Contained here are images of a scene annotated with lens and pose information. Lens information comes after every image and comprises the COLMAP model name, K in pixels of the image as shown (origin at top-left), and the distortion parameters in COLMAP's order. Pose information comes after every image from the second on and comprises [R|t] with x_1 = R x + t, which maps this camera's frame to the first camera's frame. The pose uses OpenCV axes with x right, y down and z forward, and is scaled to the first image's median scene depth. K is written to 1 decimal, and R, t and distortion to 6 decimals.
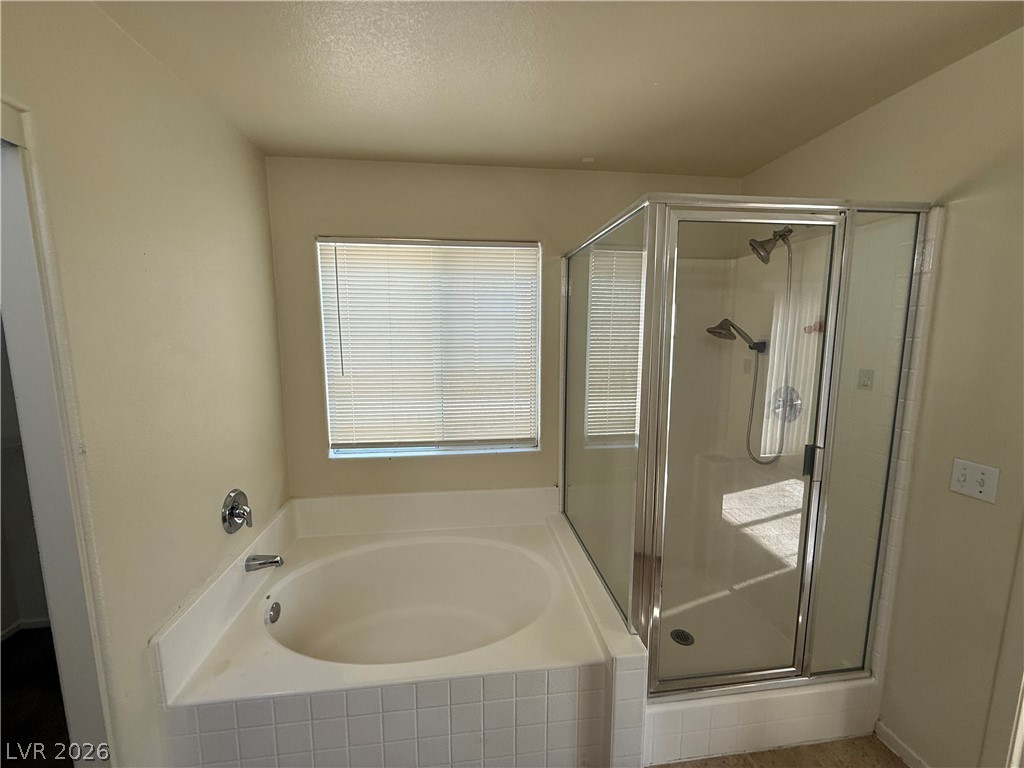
lens RADIAL K [[408.5, 0, 509.7], [0, 408.5, 384.9], [0, 0, 1]] dist [-0.000191, 0.000096]
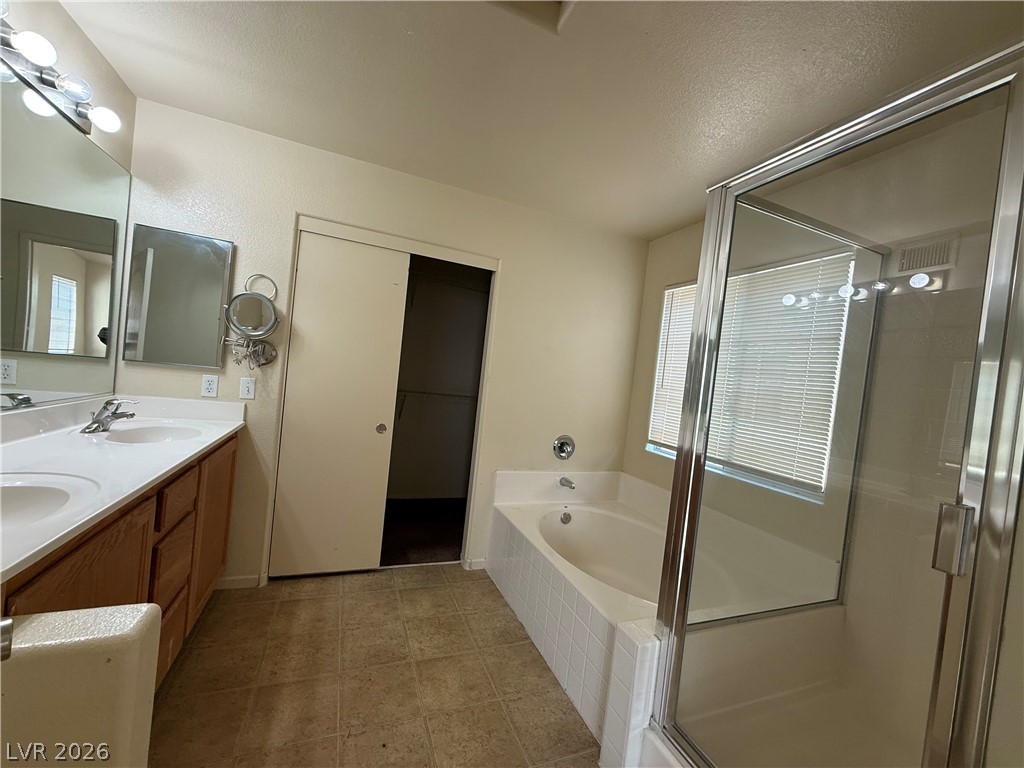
lens RADIAL K [[415.6, 0, 510.2], [0, 415.6, 371.3], [0, 0, 1]] dist [0.000842, 0.000098]
pose [[0.262155, 0.026011, -0.964675, 0.790063], [-0.235848, 0.971050, -0.037910, 0.098637], [0.935762, 0.237455, 0.260700, 0.210824]]
